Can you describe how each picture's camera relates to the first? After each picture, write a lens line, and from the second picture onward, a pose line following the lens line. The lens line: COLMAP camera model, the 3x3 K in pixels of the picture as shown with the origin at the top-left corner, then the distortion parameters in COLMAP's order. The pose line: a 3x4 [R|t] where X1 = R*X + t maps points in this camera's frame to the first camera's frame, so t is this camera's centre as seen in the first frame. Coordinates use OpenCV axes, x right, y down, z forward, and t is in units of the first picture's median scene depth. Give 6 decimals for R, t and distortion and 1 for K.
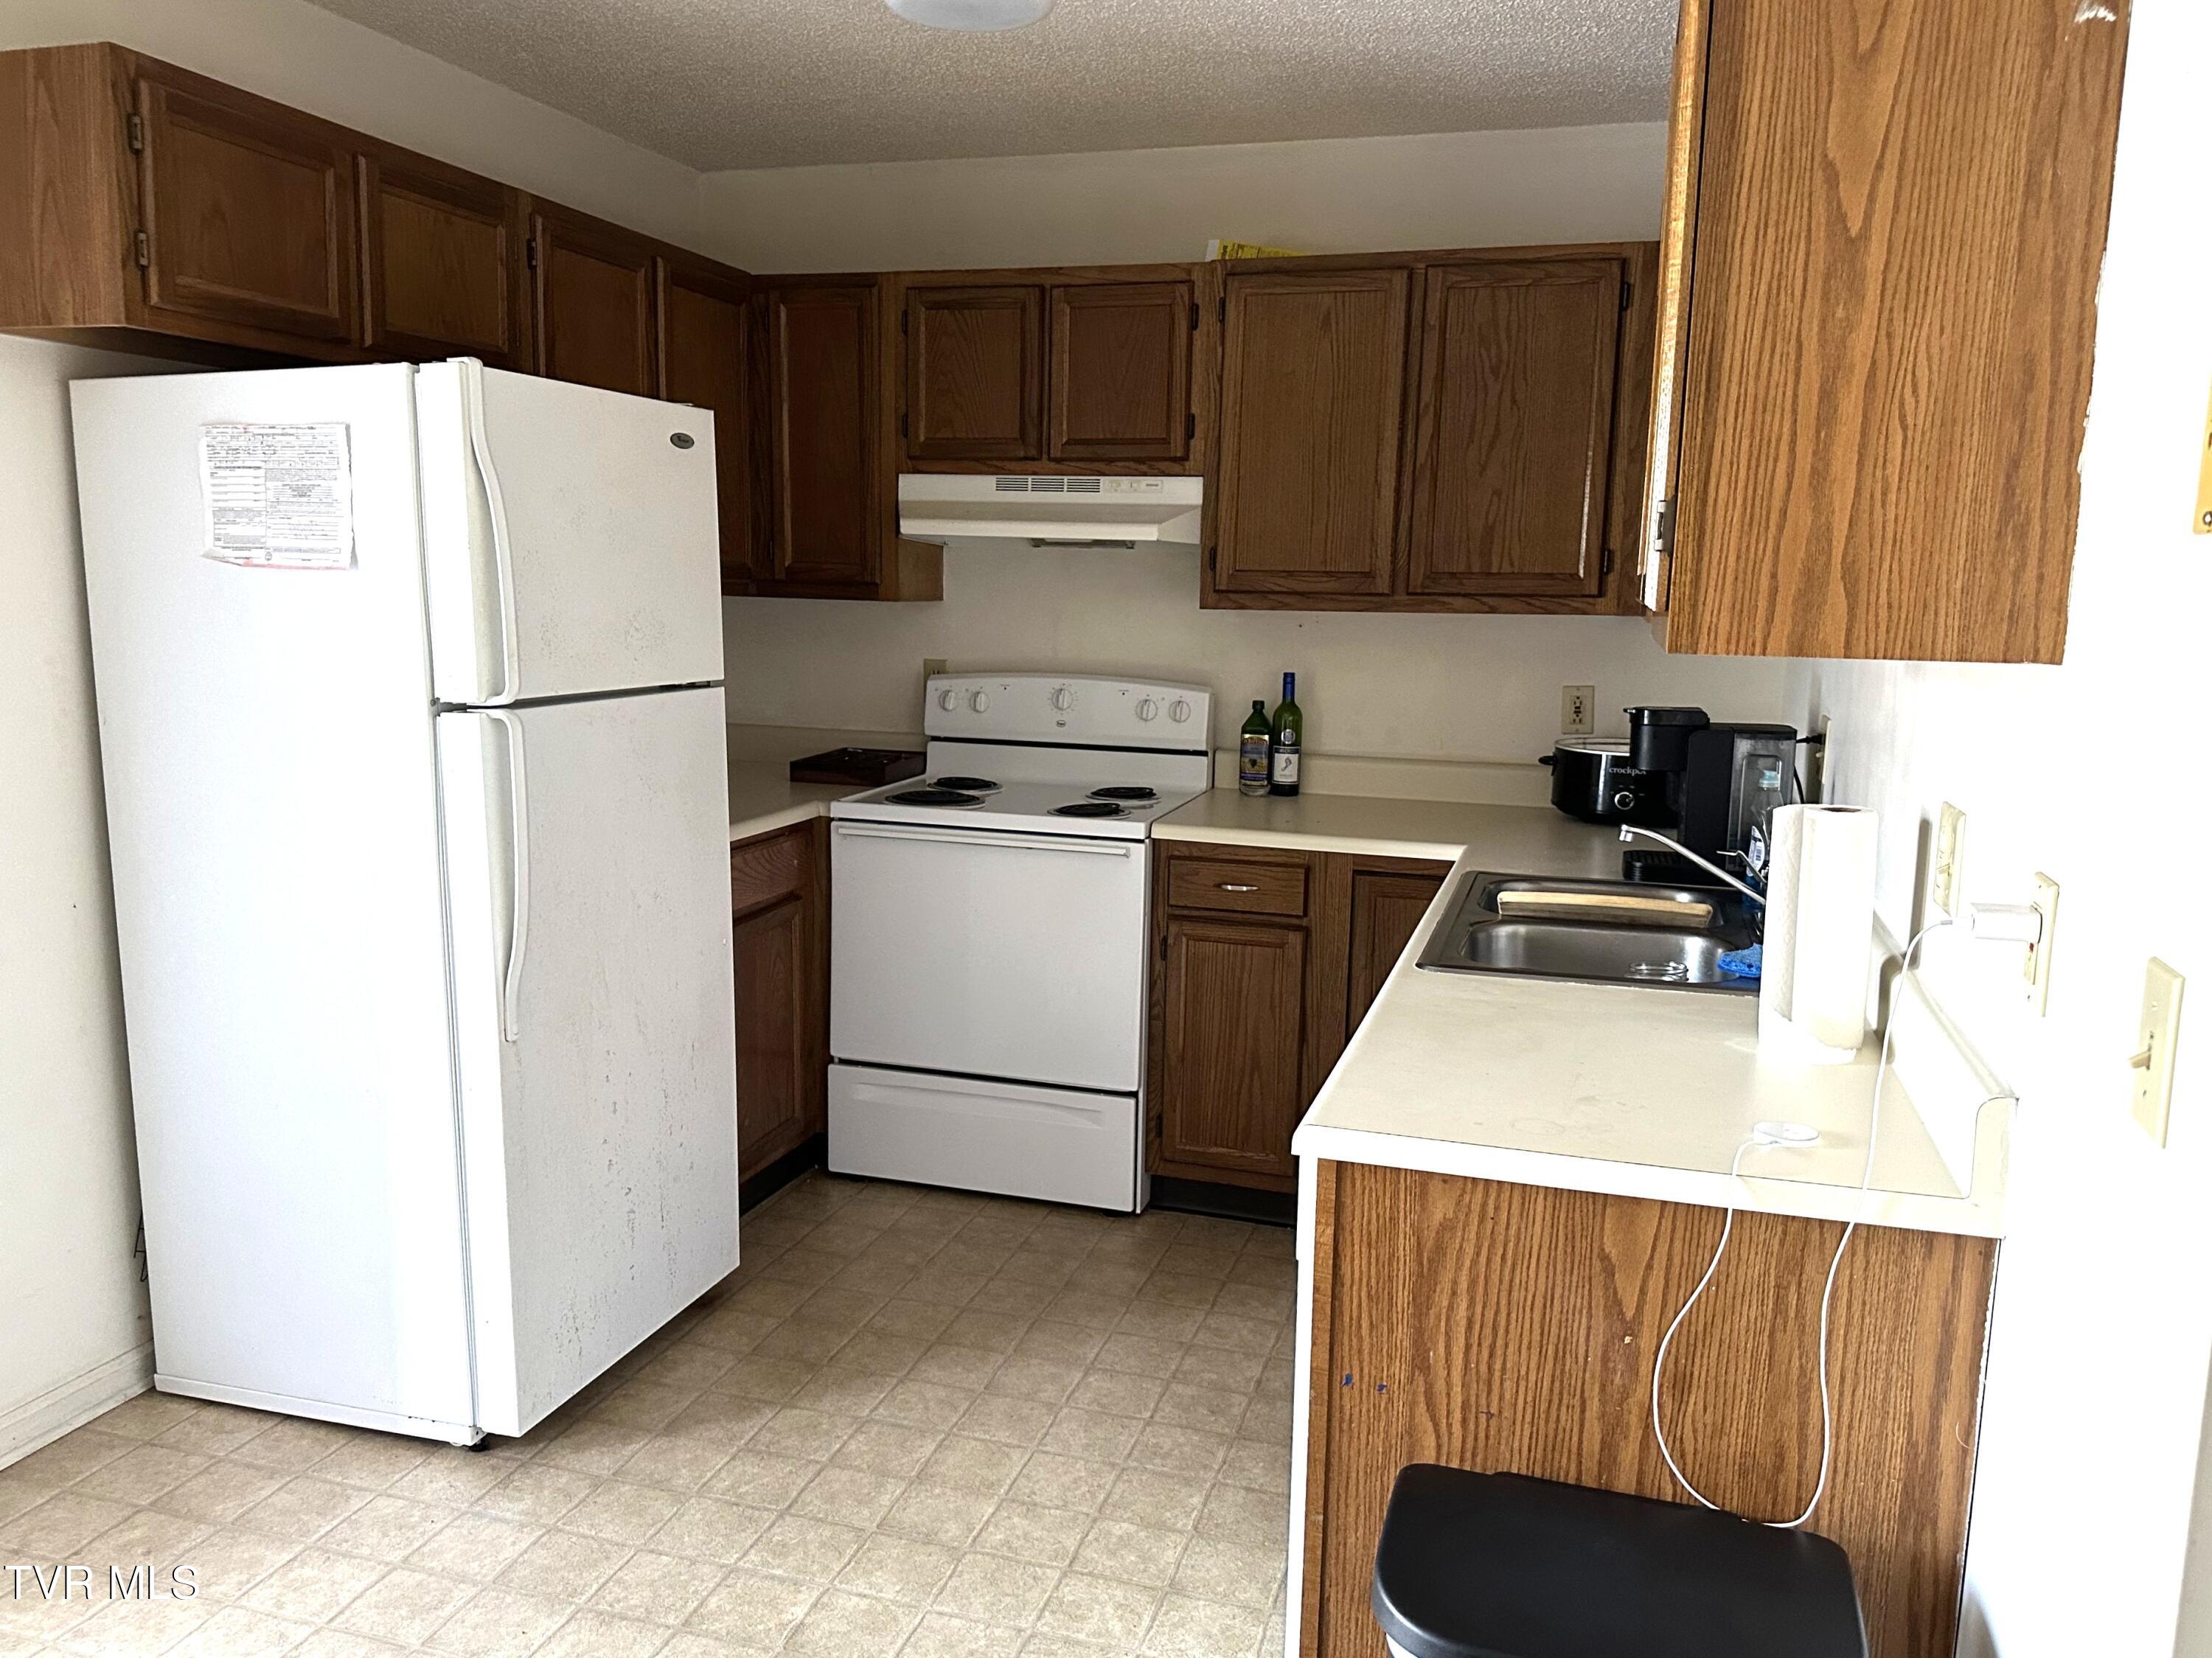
lens RADIAL K [[1757.4, 0, 1037.5], [0, 1757.4, 856.3], [0, 0, 1]] dist [0.075392, -0.078579]
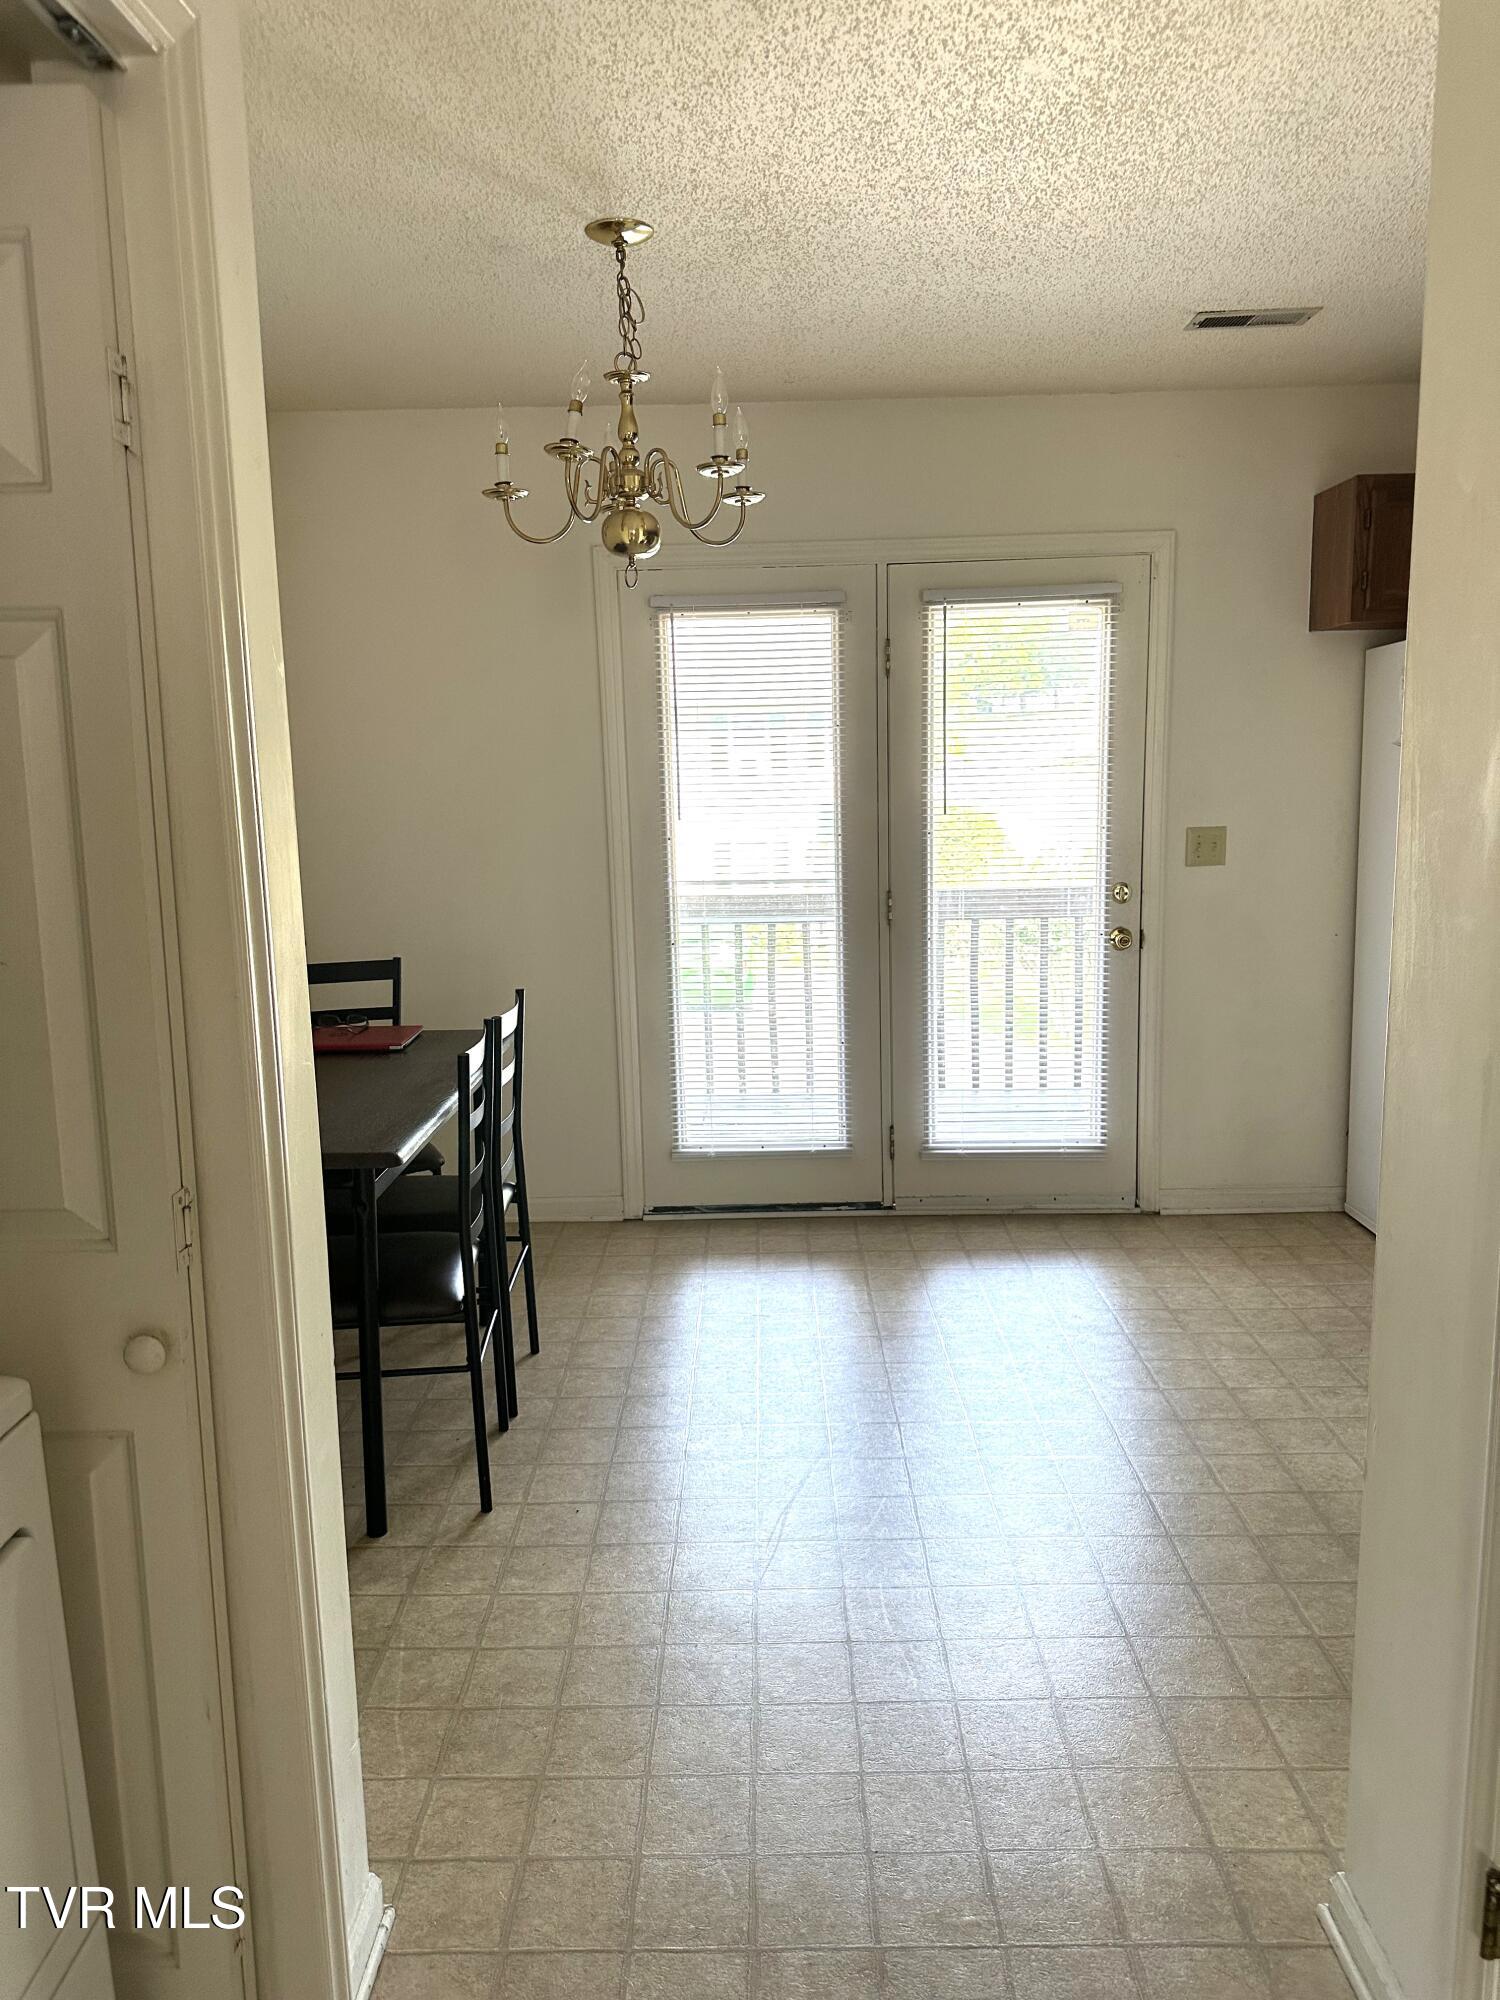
lens RADIAL K [[1496.3, 0, 750.0], [0, 1496.3, 1000.0], [0, 0, 1]] dist [0.077063, -0.060704]
pose [[0.307793, 0.129117, -0.942652, 0.820157], [-0.129140, 0.987250, 0.093059, 0.028979], [0.942649, 0.093091, 0.320543, -0.077722]]
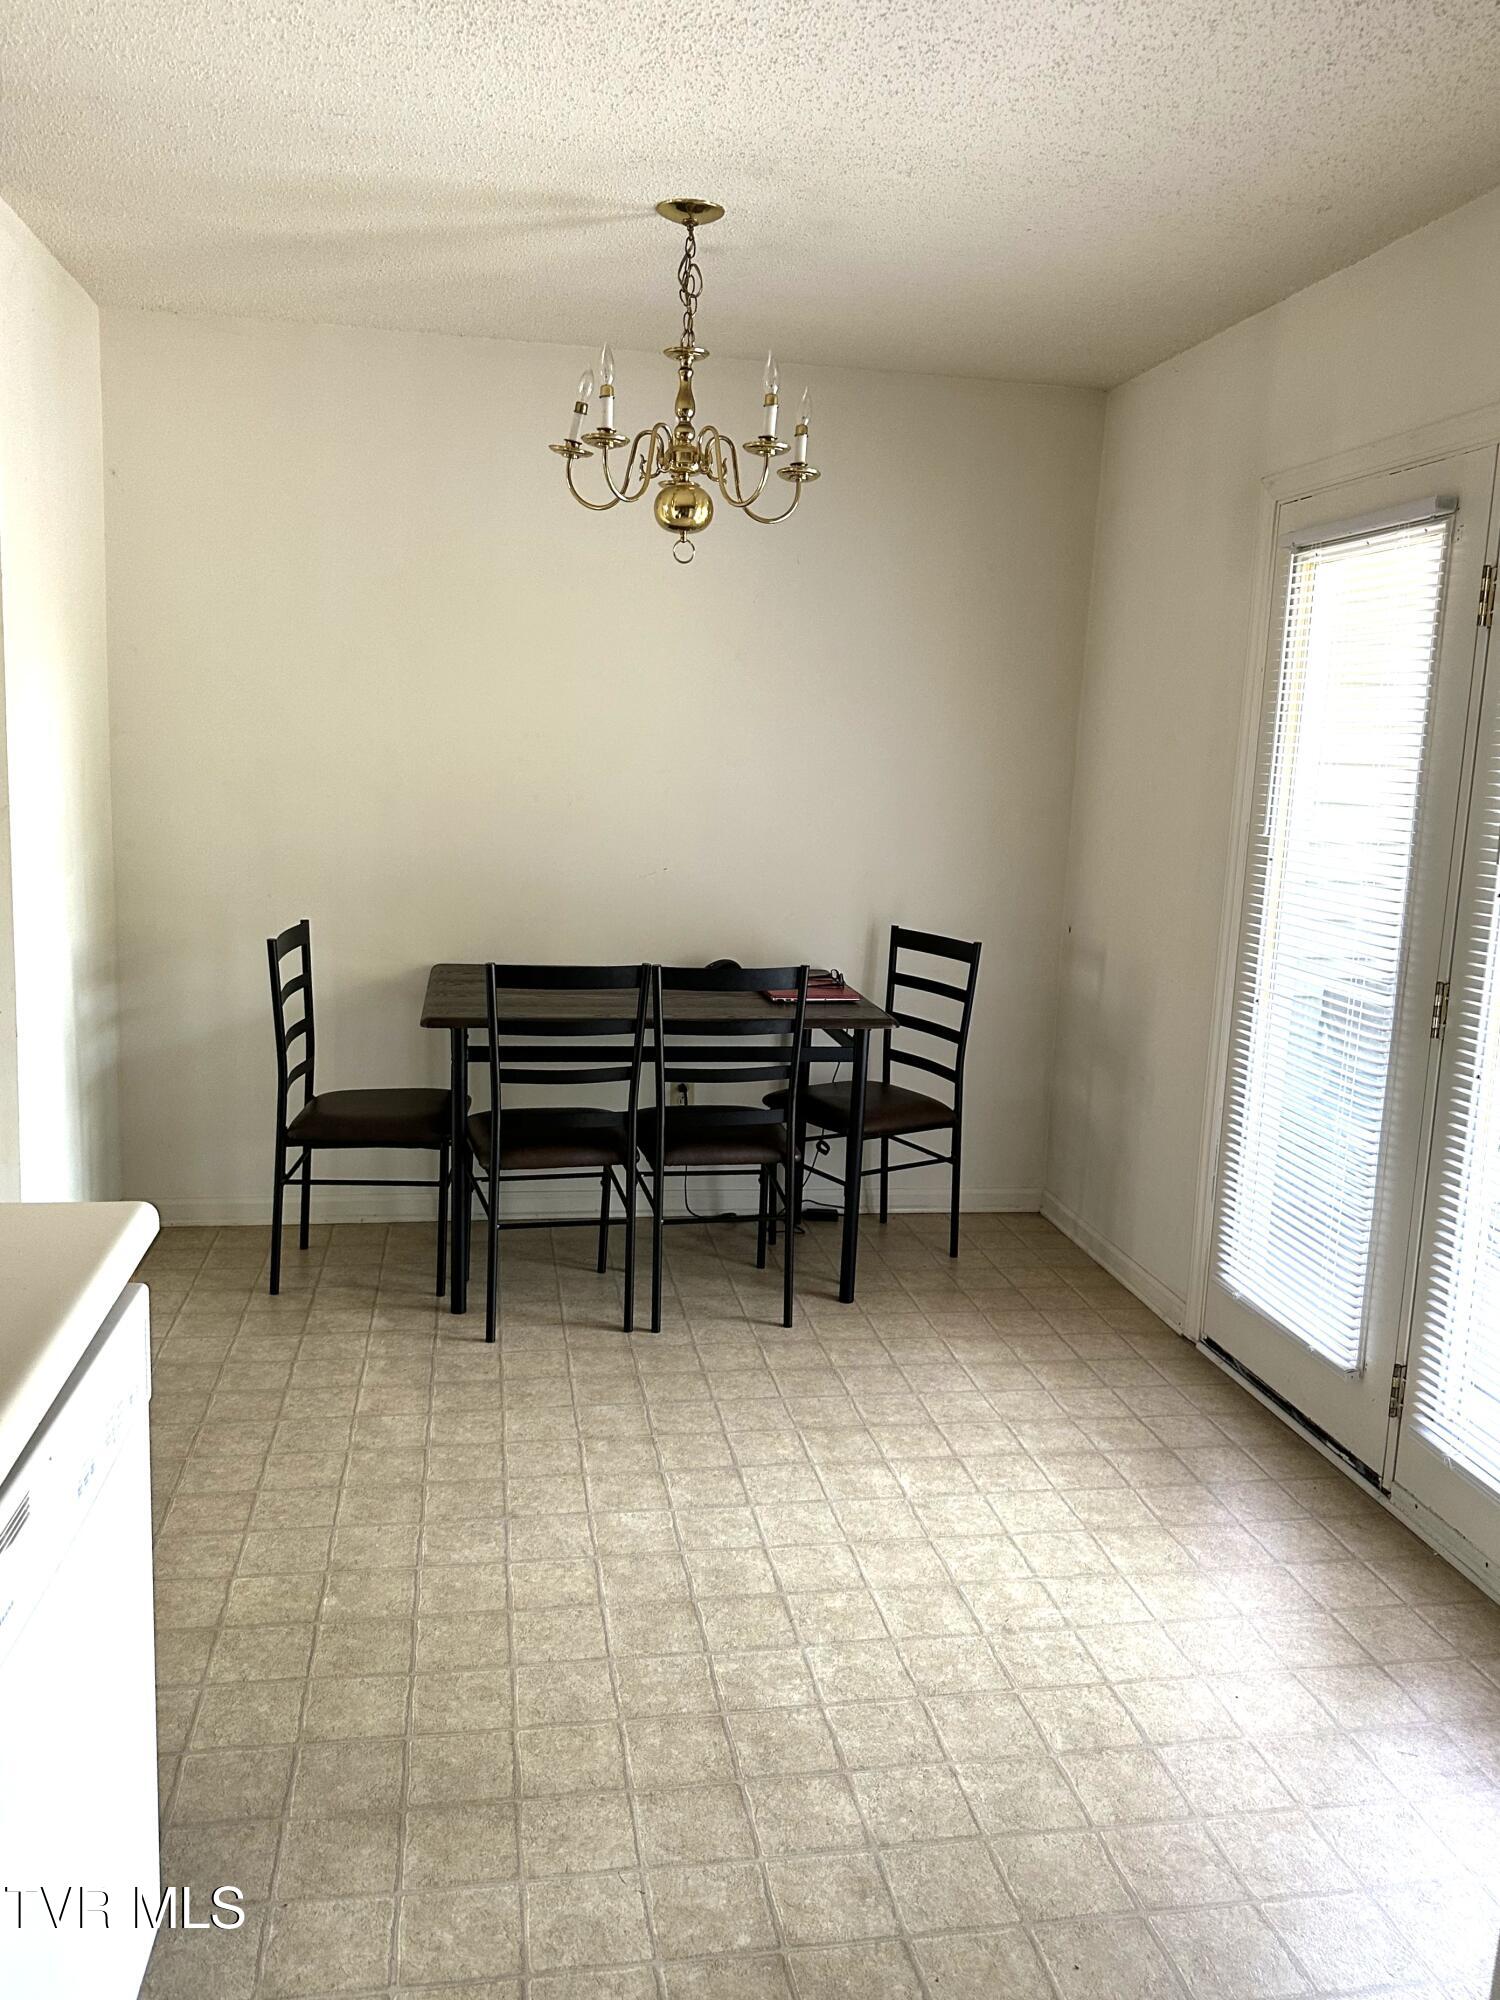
lens RADIAL K [[1589.1, 0, 698.8], [0, 1589.1, 1004.7], [0, 0, 1]] dist [0.075392, -0.078579]
pose [[-0.907099, 0.018634, -0.420504, 0.183630], [-0.118828, 0.947046, 0.298301, -0.207509], [0.403795, 0.320556, -0.856851, 1.335046]]
